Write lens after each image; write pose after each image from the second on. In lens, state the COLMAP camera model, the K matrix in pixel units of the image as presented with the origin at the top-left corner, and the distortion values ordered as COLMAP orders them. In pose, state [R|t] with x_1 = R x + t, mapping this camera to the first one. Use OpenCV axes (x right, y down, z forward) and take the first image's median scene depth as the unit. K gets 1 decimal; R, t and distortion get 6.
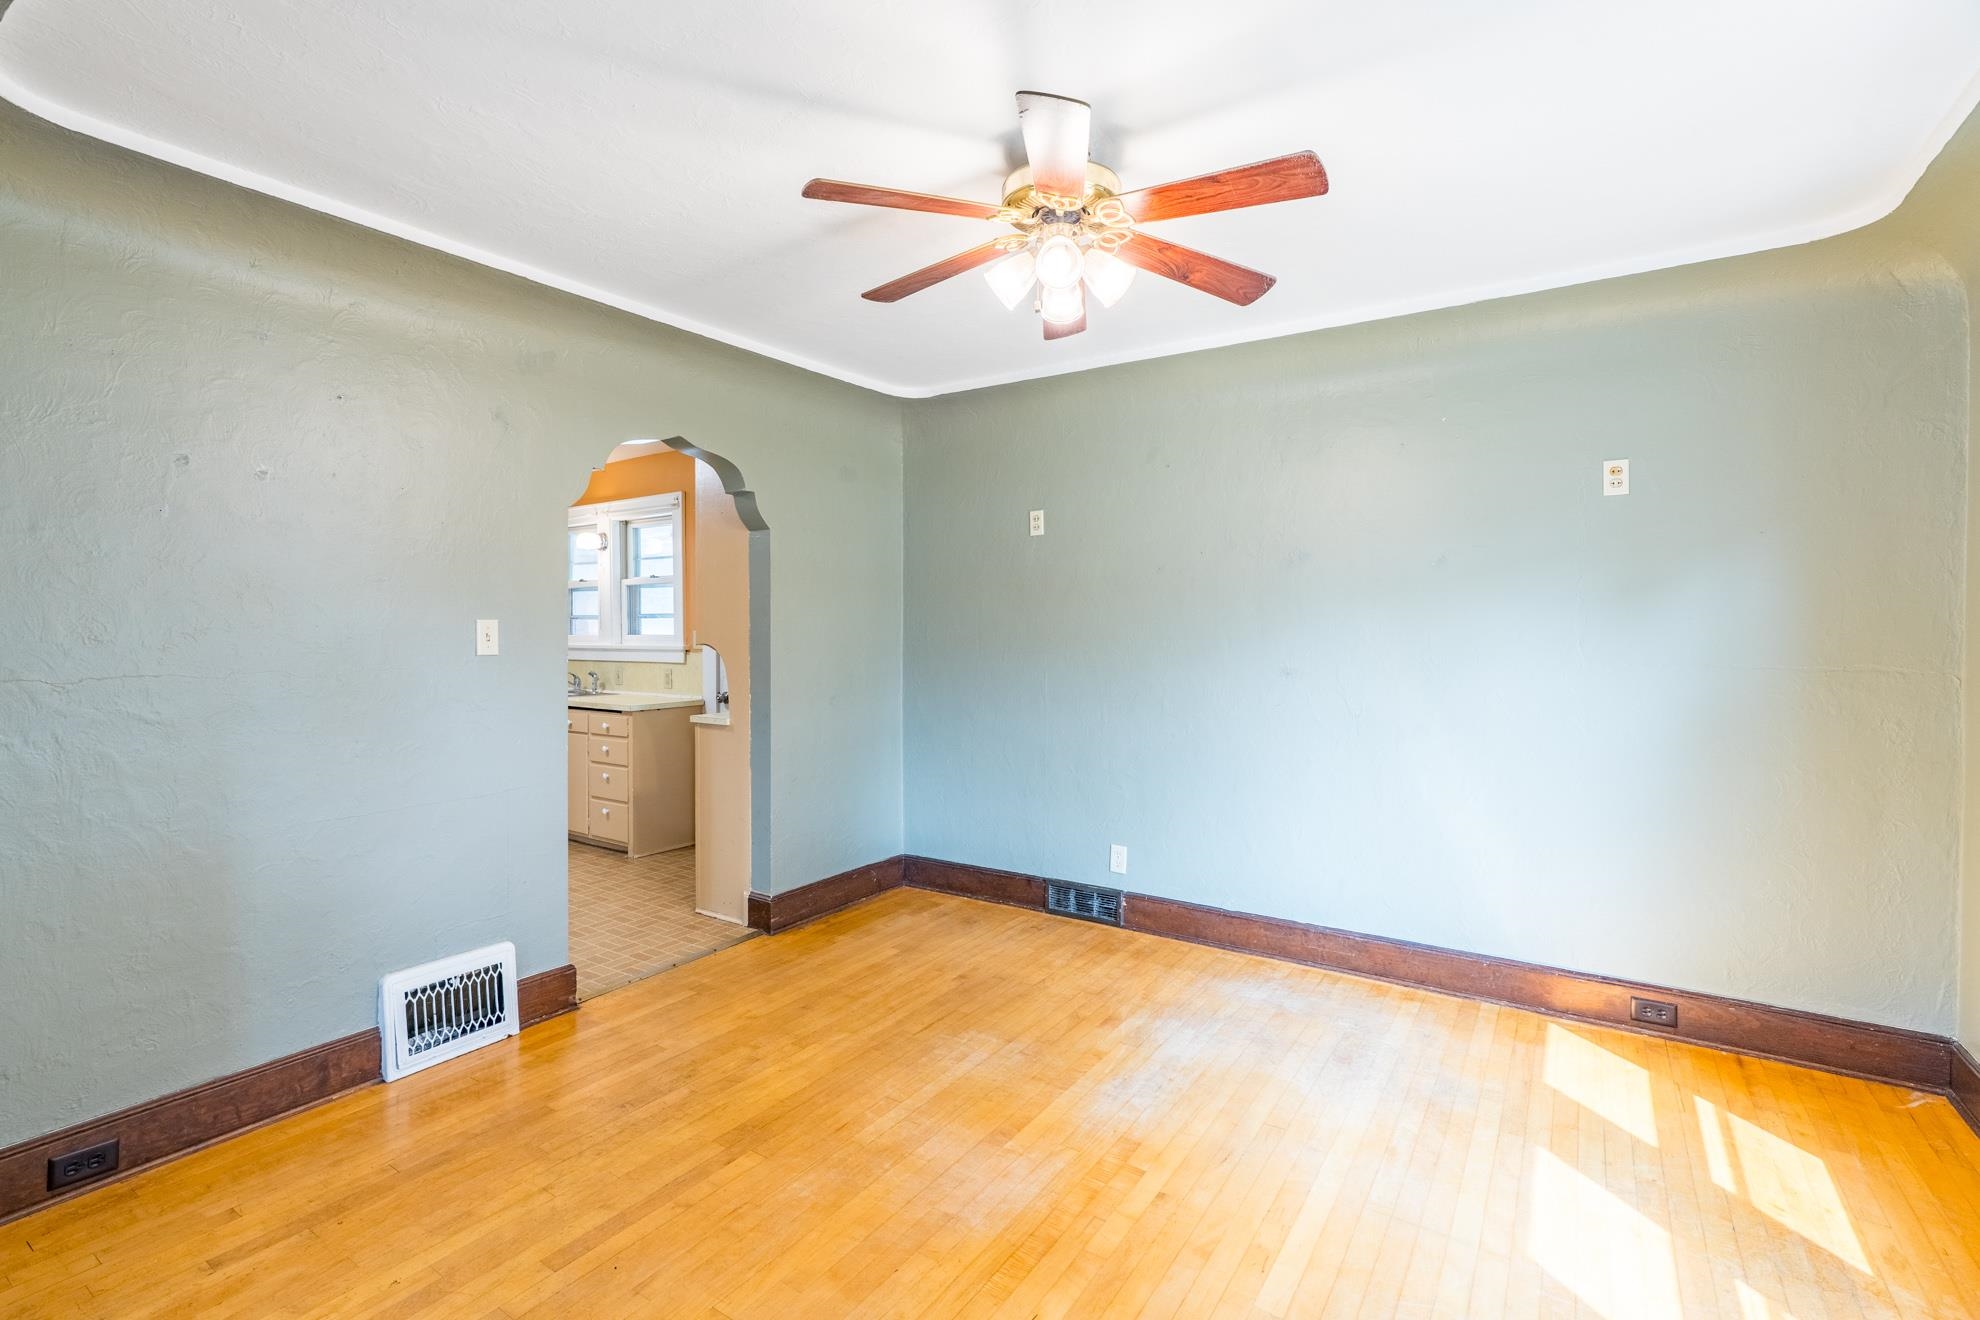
lens RADIAL K [[905.3, 0, 982.7], [0, 905.3, 642.3], [0, 0, 1]] dist [-0.003142, -0.000113]
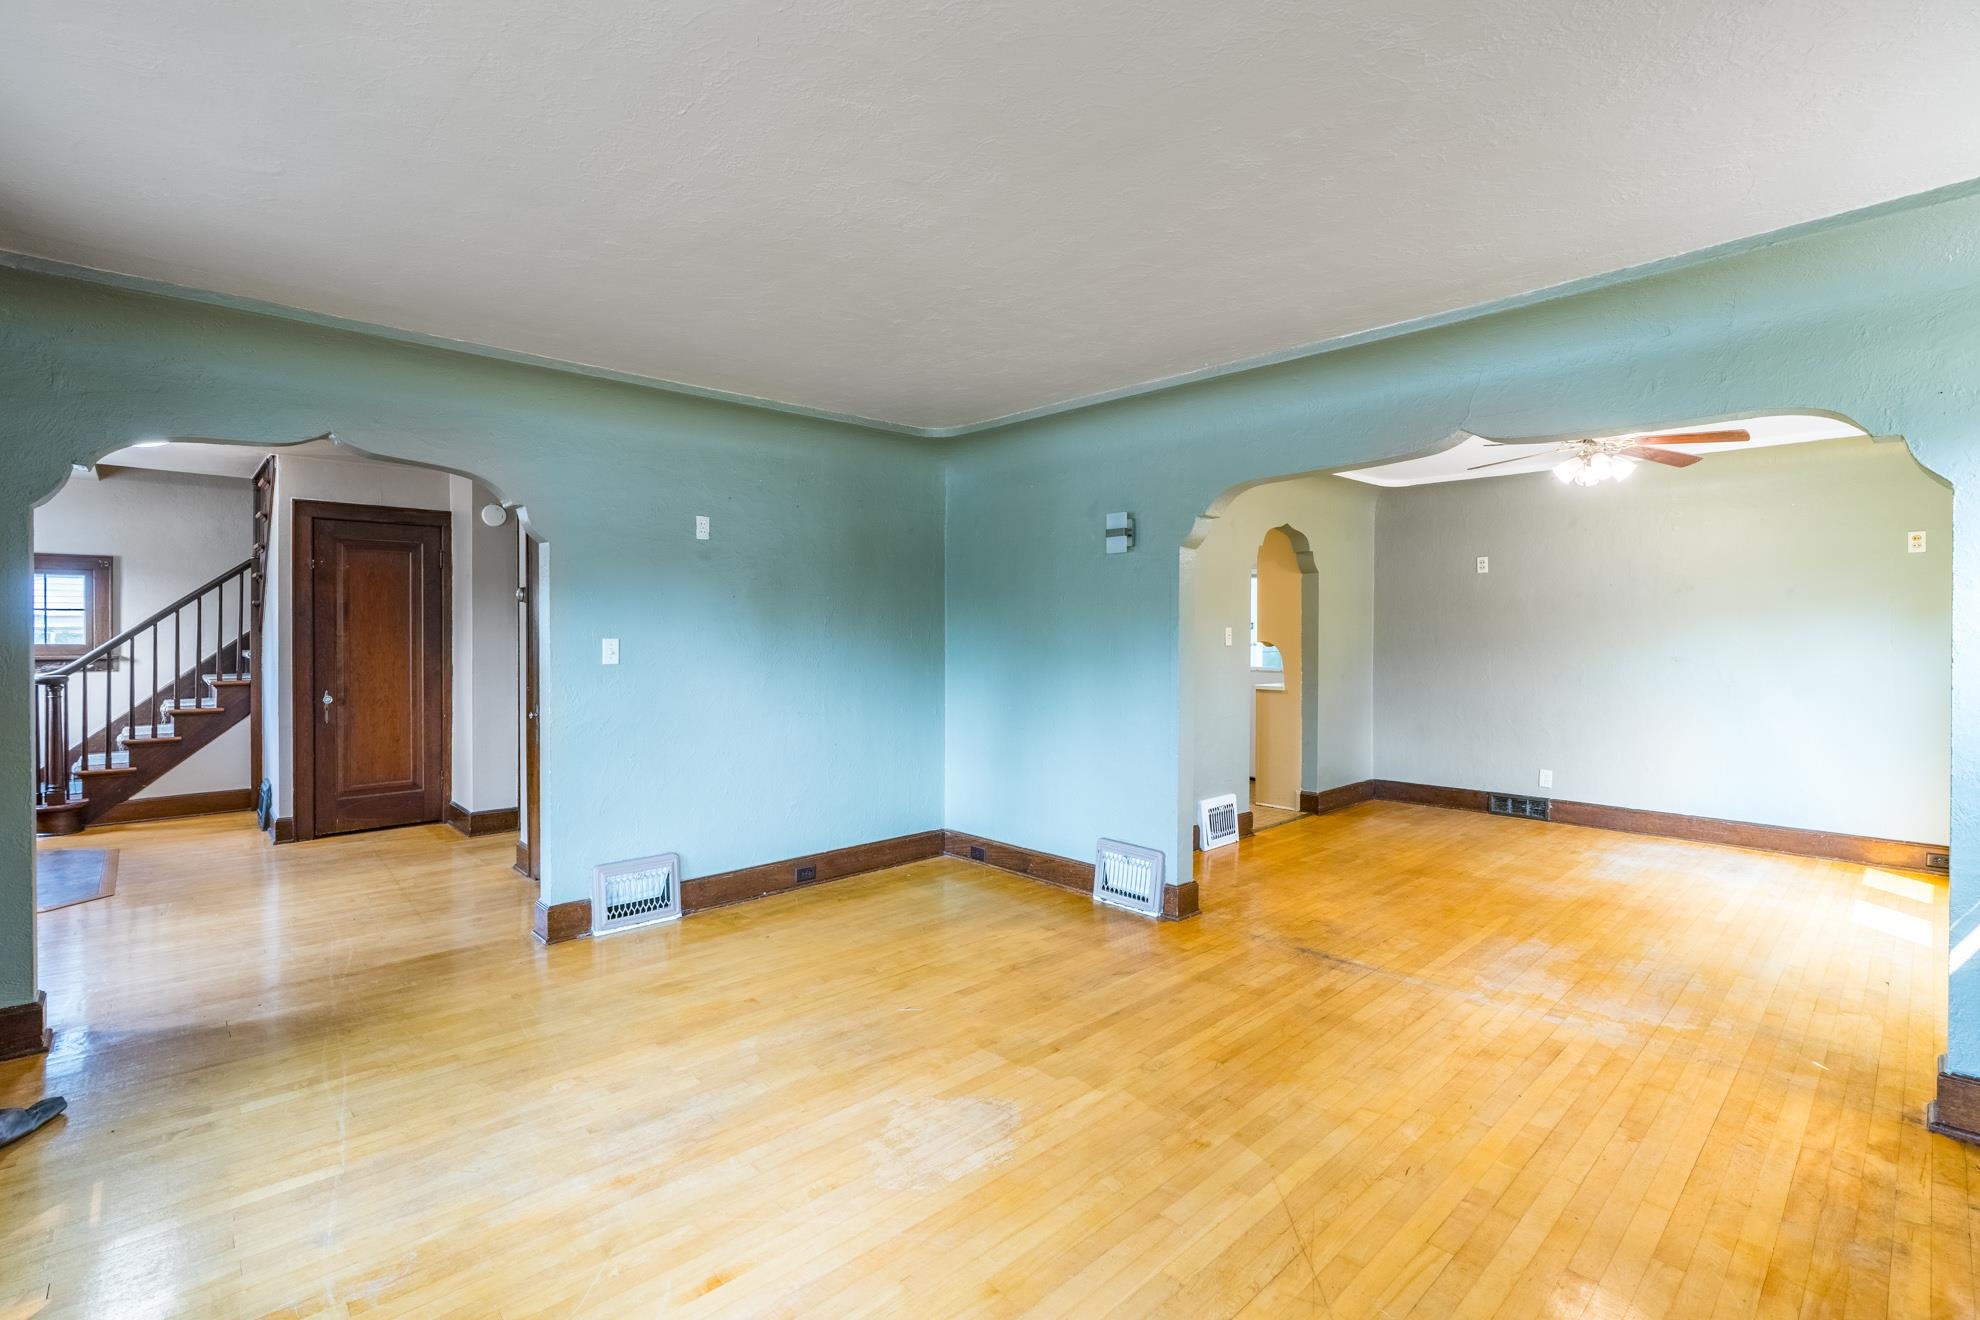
lens RADIAL K [[914.3, 0, 980.1], [0, 914.3, 645.9], [0, 0, 1]] dist [-0.003355, 0.000942]
pose [[0.976028, 0.003514, -0.217615, -0.529675], [-0.003613, 0.999993, -0.000054, 0.013427], [0.217613, 0.000839, 0.976035, -0.871128]]
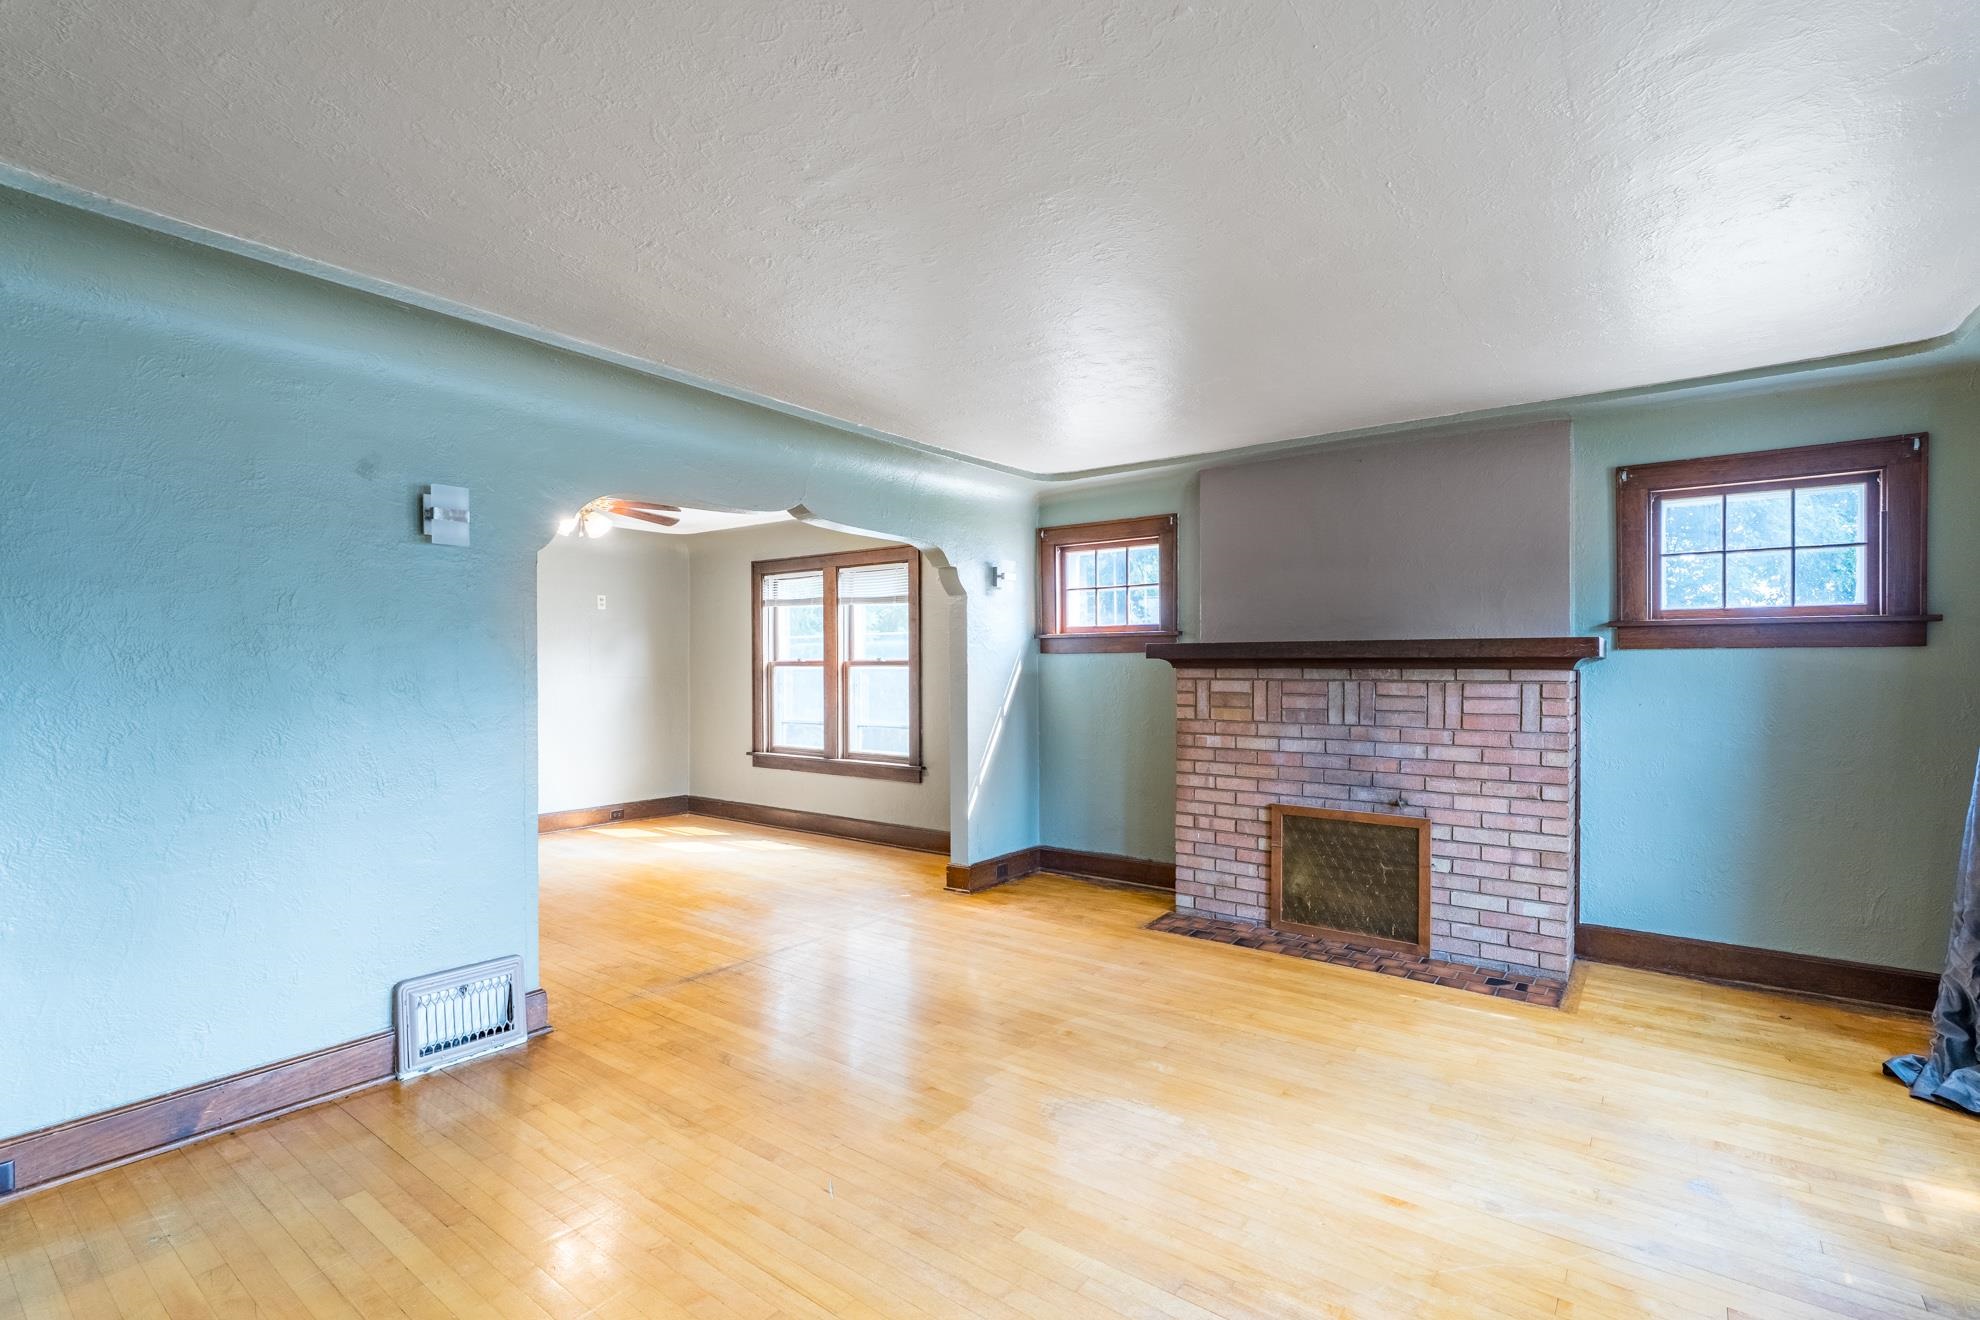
lens RADIAL K [[889.9, 0, 992.3], [0, 889.9, 666.1], [0, 0, 1]] dist [0.002102, 0.000311]
pose [[0.047622, 0.001792, 0.998864, -1.421150], [0.015648, 0.999874, -0.002540, 0.010980], [-0.998743, 0.015751, 0.047588, -0.144606]]
